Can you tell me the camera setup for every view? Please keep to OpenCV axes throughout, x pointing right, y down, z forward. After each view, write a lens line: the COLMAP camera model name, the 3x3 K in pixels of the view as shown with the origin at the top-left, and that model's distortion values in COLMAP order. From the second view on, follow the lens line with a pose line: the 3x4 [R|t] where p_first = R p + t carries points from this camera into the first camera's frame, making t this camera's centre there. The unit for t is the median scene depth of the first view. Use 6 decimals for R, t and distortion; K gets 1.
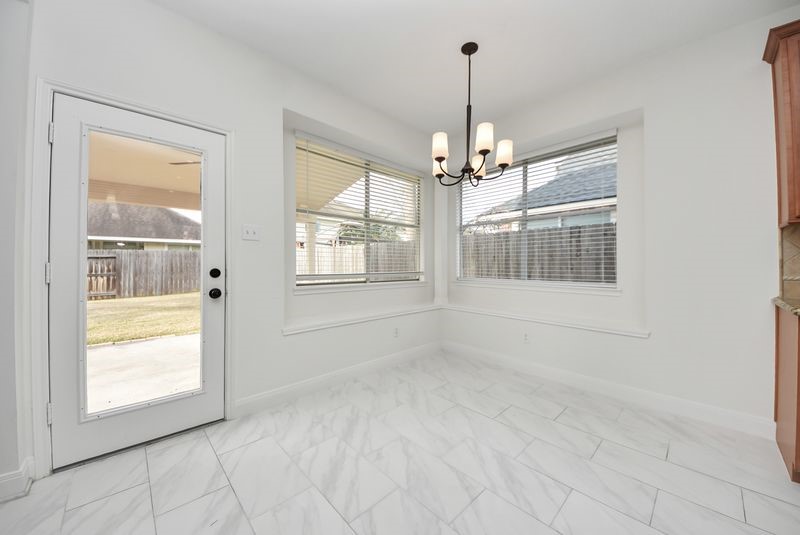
lens RADIAL K [[294.1, 0, 403.3], [0, 294.1, 263.5], [0, 0, 1]] dist [0.000321, -0.000510]
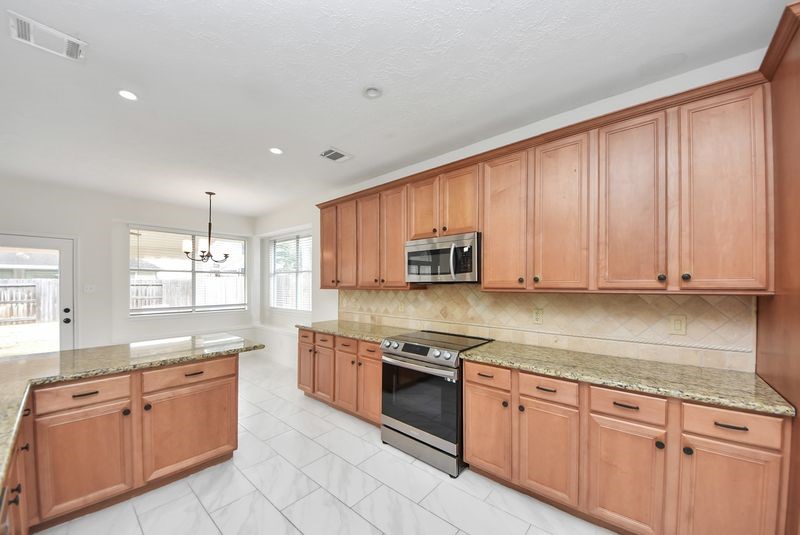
lens RADIAL K [[294.1, 0, 381.5], [0, 294.1, 285.9], [0, 0, 1]] dist [0.000321, -0.000510]
pose [[0.997102, -0.000281, 0.076080, 0.247015], [-0.000085, 0.999988, 0.004814, -0.026638], [-0.076080, -0.004807, 0.997090, -0.212763]]
